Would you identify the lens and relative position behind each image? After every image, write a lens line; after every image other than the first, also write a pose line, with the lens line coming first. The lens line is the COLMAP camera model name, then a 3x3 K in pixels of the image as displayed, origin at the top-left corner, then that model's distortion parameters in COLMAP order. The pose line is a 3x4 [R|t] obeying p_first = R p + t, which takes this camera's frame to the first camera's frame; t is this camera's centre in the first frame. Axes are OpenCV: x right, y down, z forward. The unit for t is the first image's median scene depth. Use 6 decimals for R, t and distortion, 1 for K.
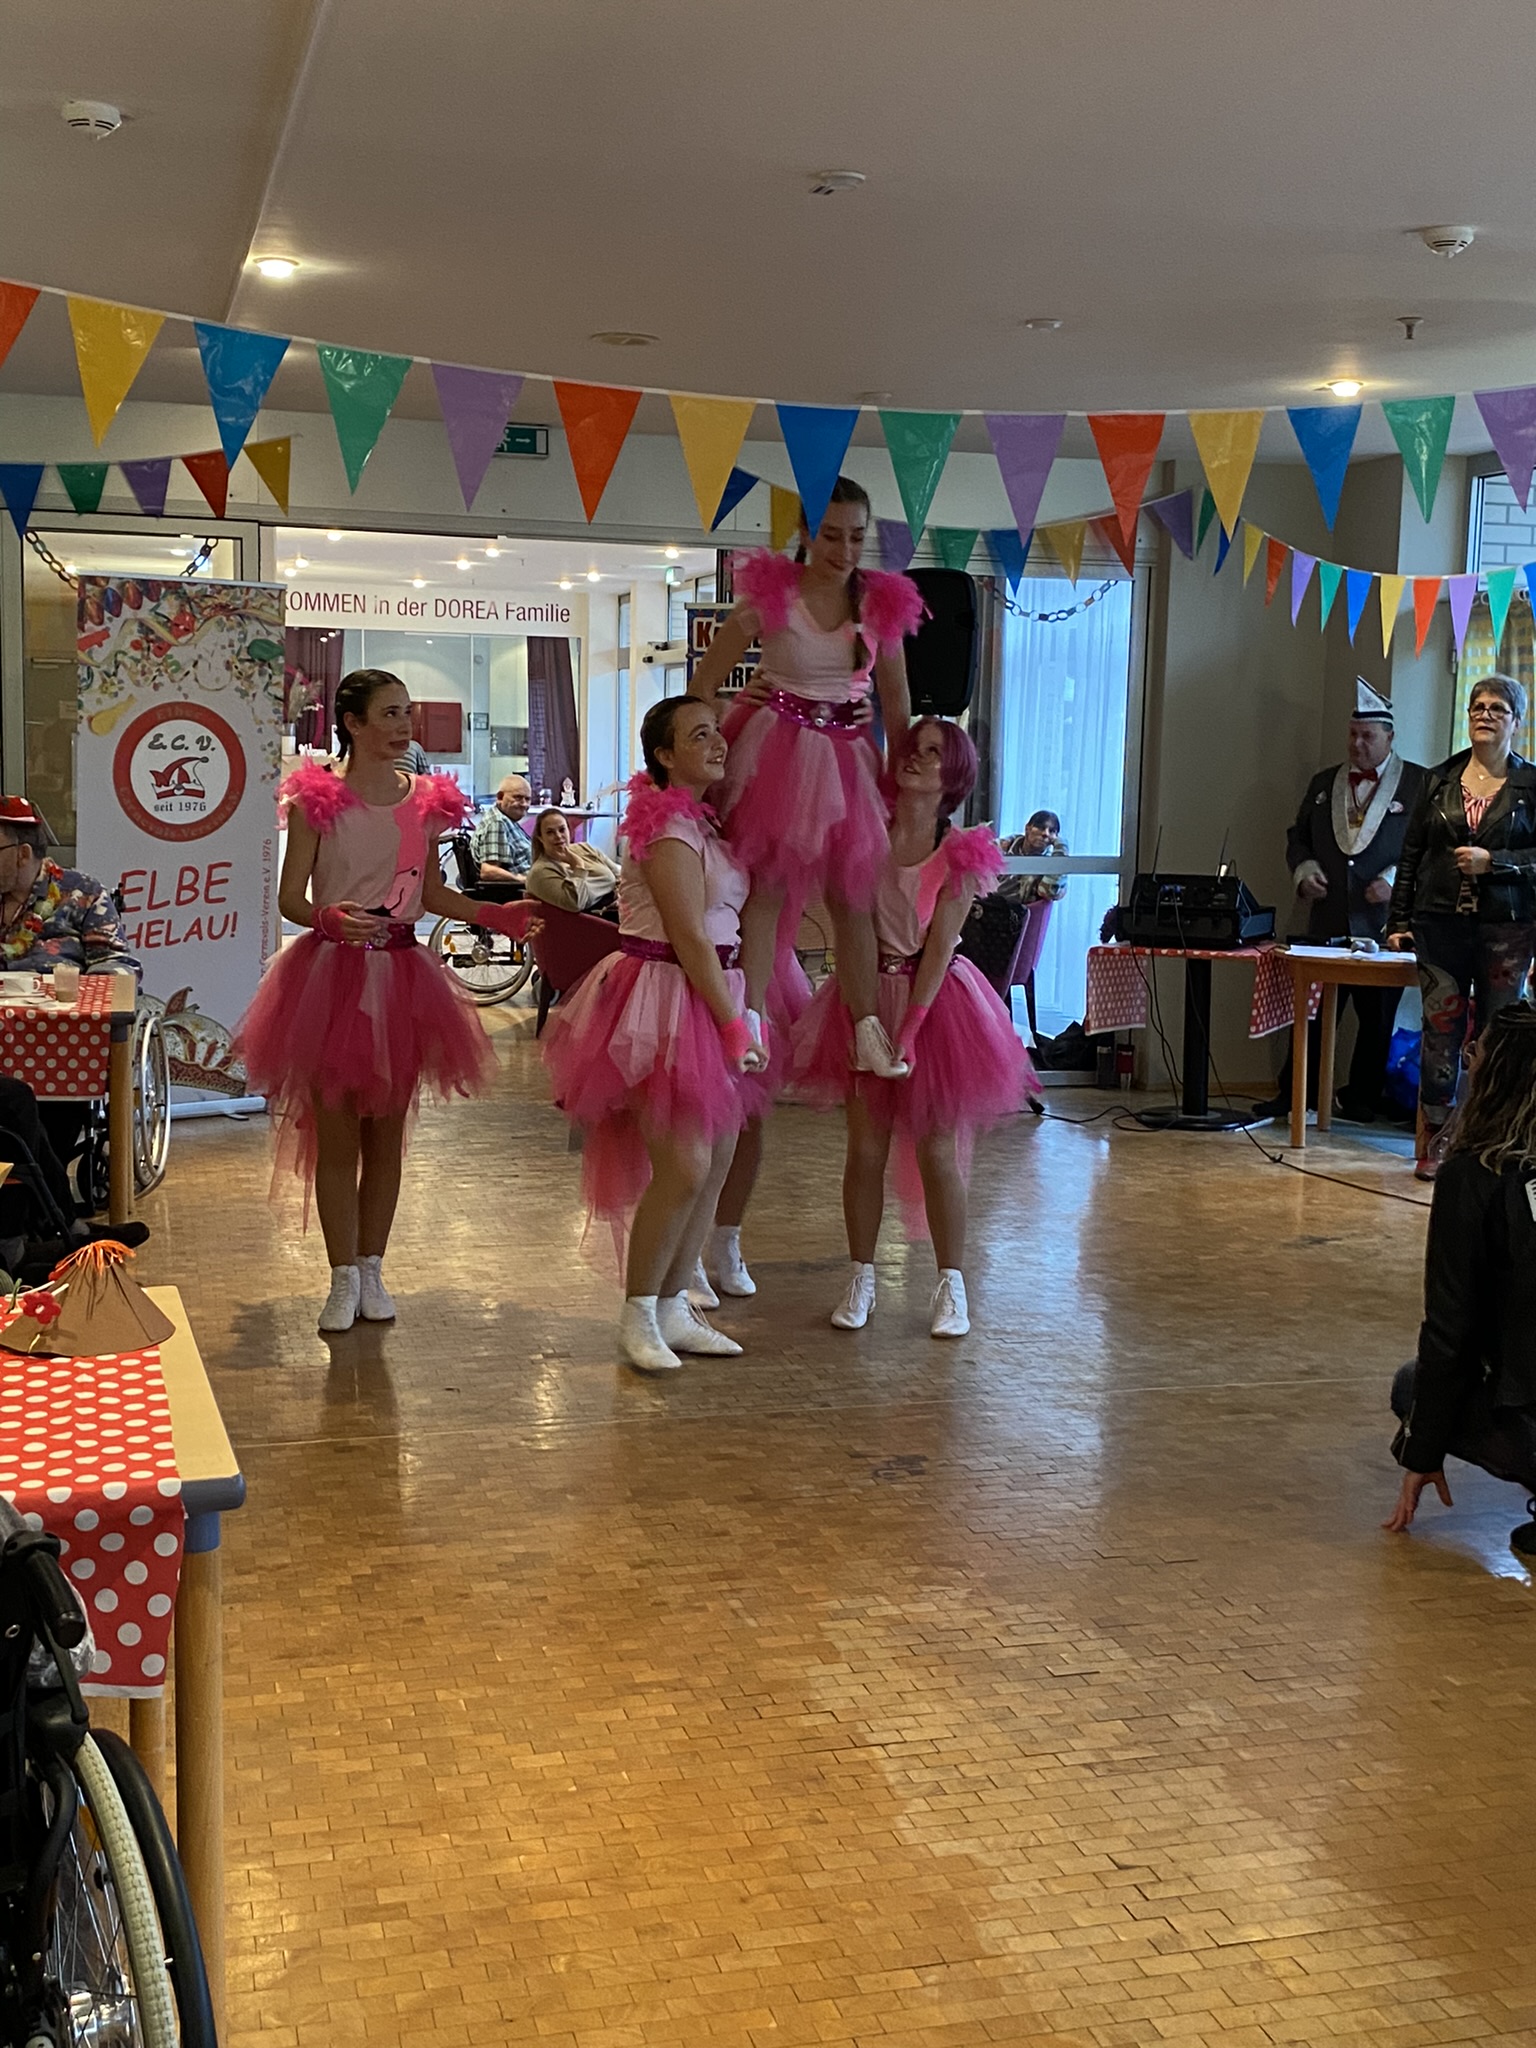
lens RADIAL K [[2318.5, 0, 802.3], [0, 2318.5, 1006.8], [0, 0, 1]] dist [0.197382, -0.653296]
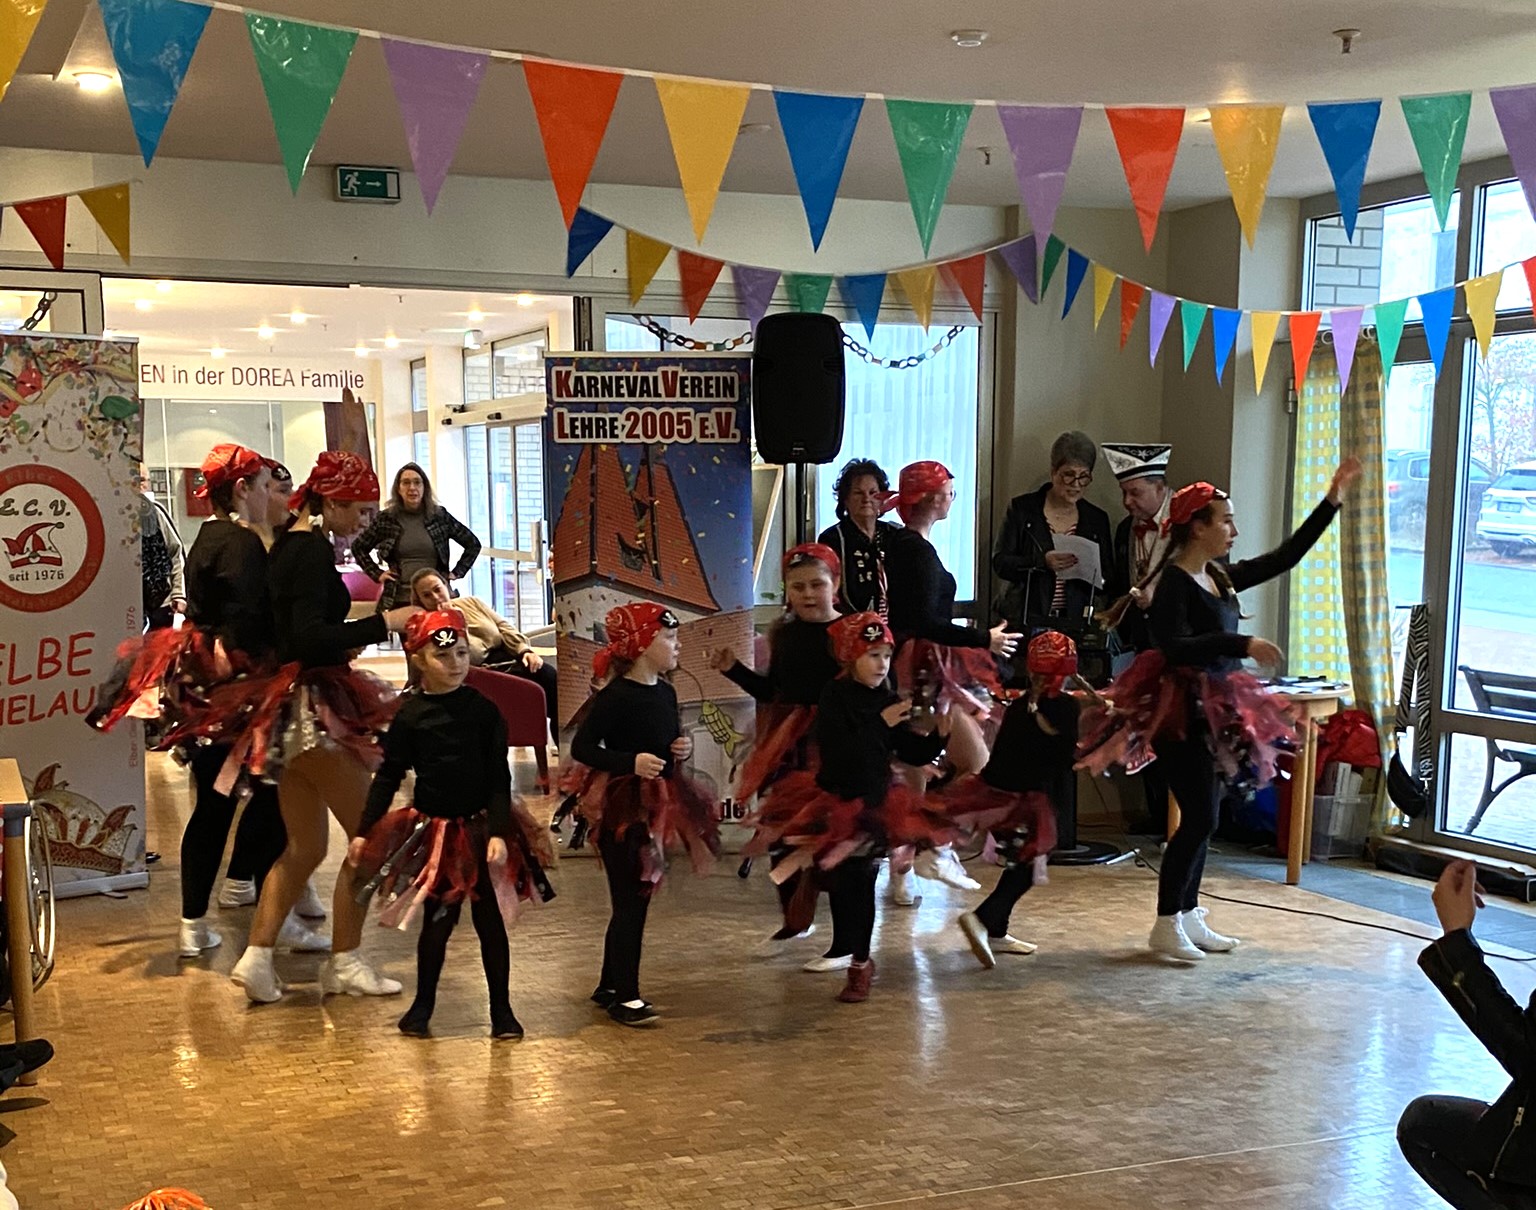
lens RADIAL K [[2009.5, 0, 781.7], [0, 2009.5, 889.7], [0, 0, 1]] dist [0.146502, -0.399561]
pose [[0.992527, -0.045659, 0.113159, -0.065346], [0.036857, 0.996218, 0.078690, -0.012151], [-0.116324, -0.073931, 0.990456, 0.137080]]
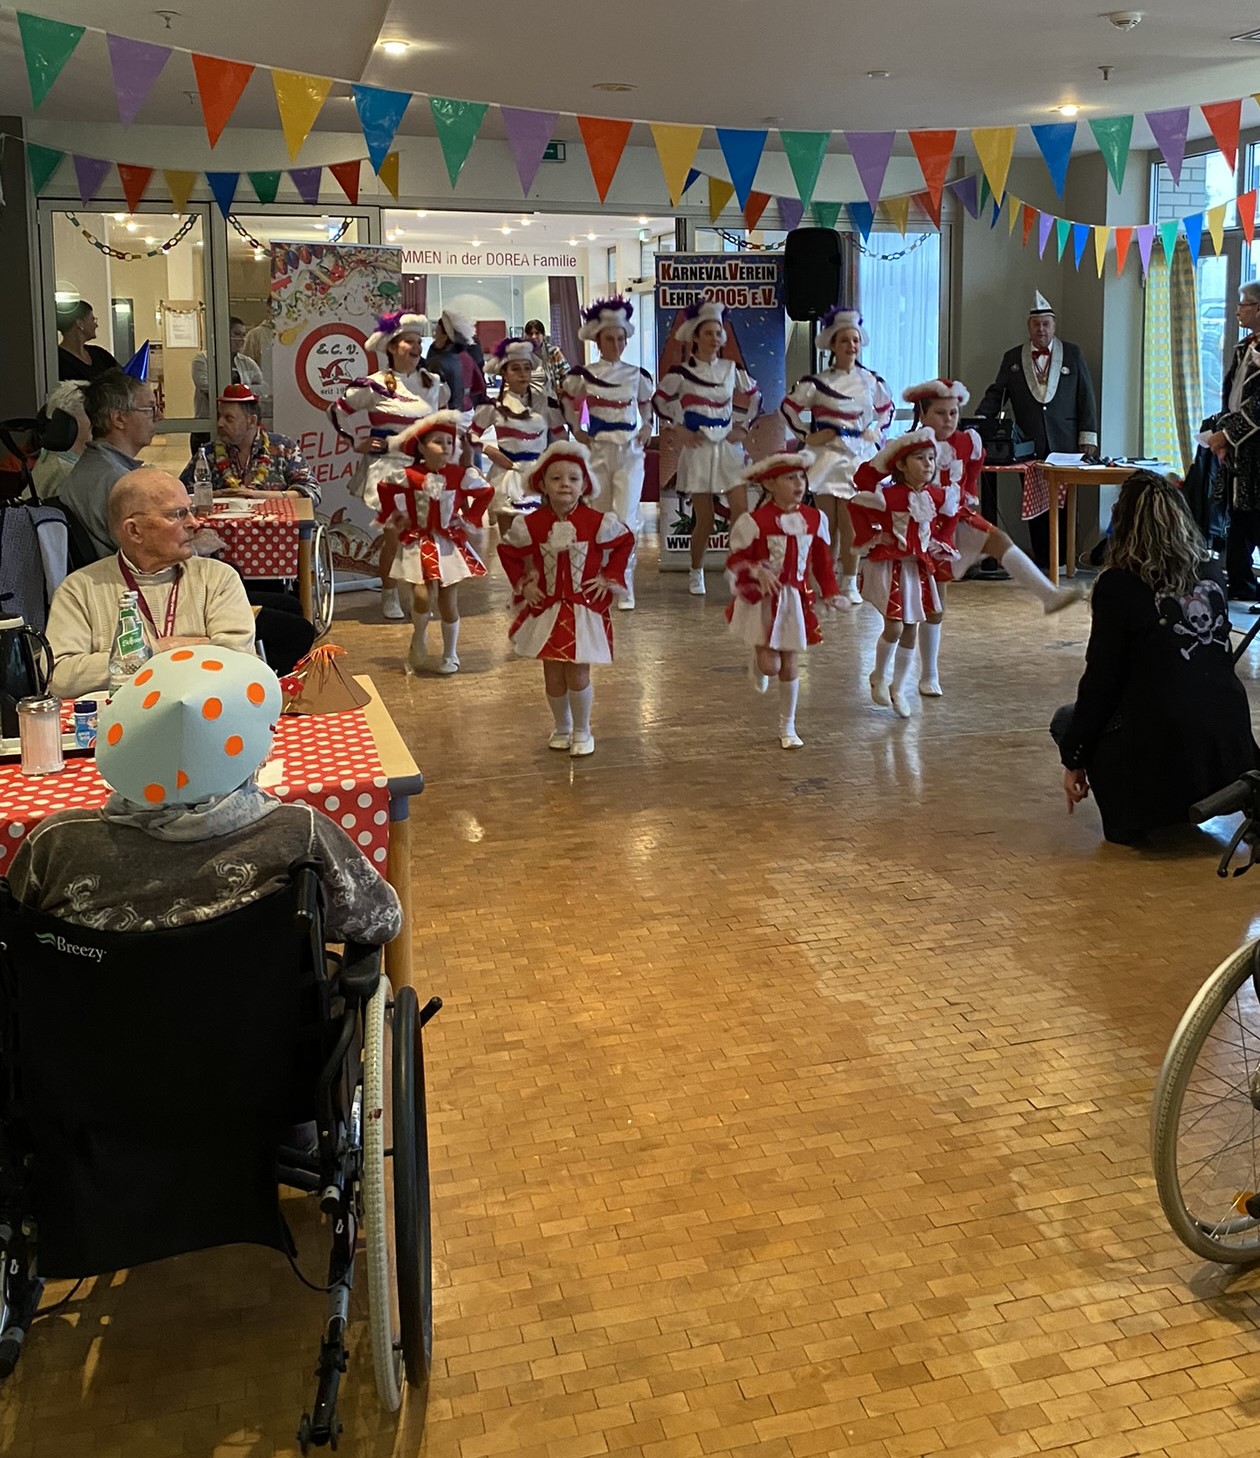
lens RADIAL K [[1539.9, 0, 791.2], [0, 1539.9, 497.3], [0, 0, 1]] dist [0.160427, -0.475521]
pose [[0.998898, -0.027354, 0.038128, -0.004038], [0.027851, 0.999533, -0.012550, 0.006892], [-0.037767, 0.013598, 0.999194, -0.040731]]
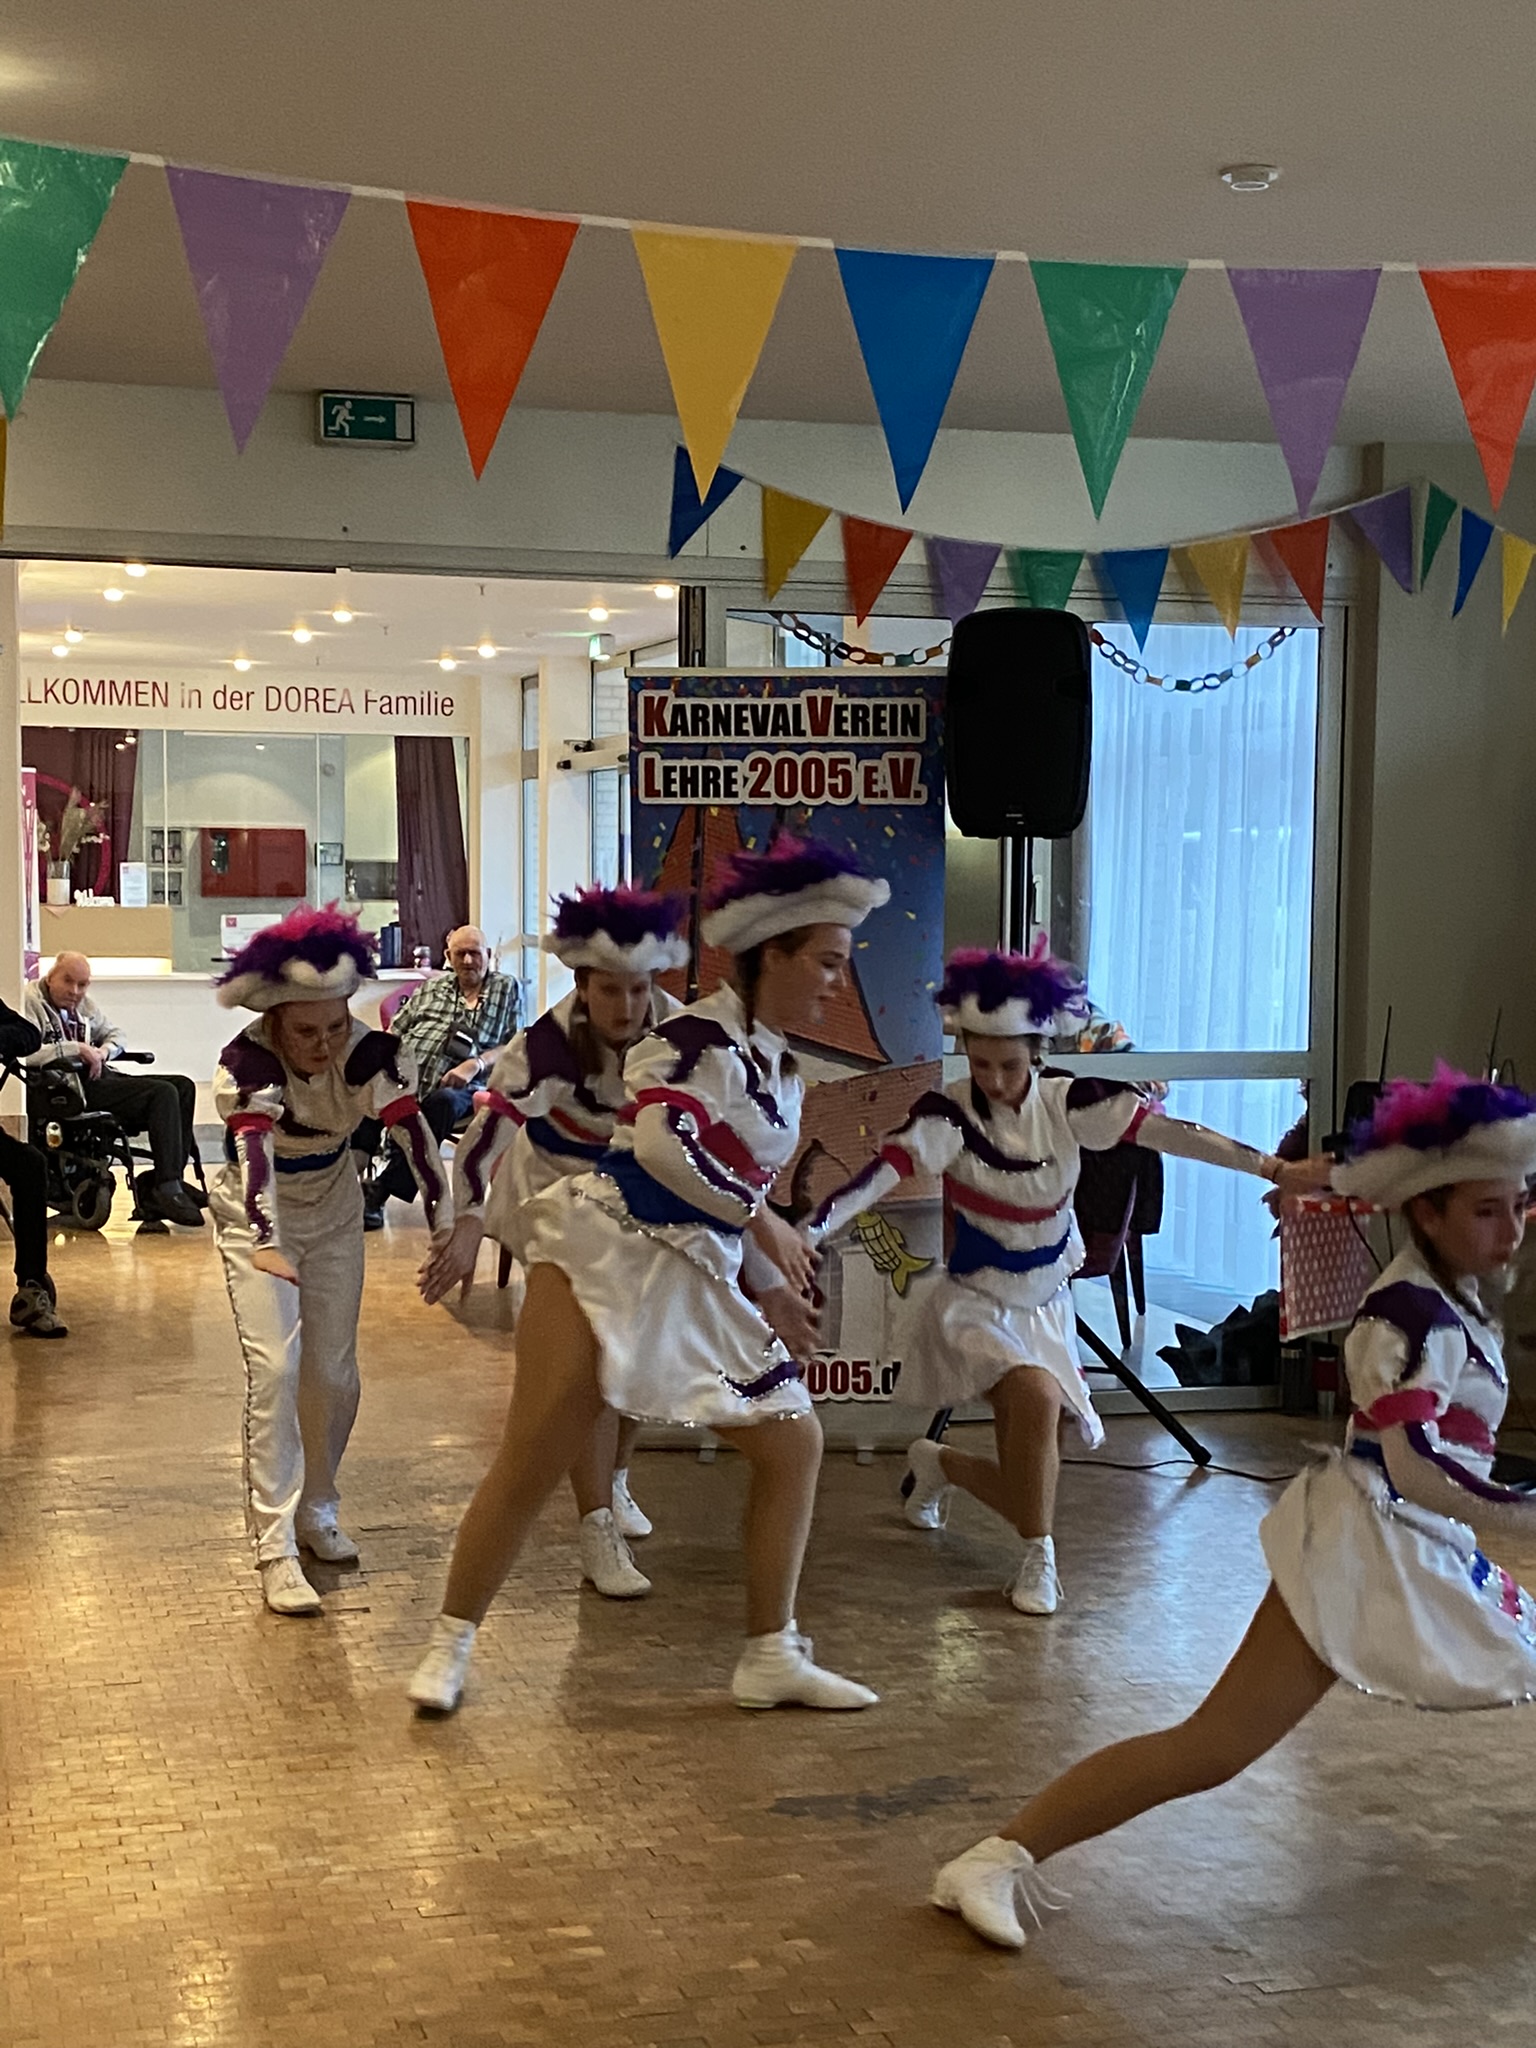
lens RADIAL K [[2974.3, 0, 767.8], [0, 2974.3, 1055.7], [0, 0, 1]] dist [0.211951, -0.727278]
pose [[0.999897, -0.013852, 0.003758, -0.019145], [0.014030, 0.998543, -0.052099, -0.026554], [-0.003030, 0.052146, 0.998635, 0.207837]]
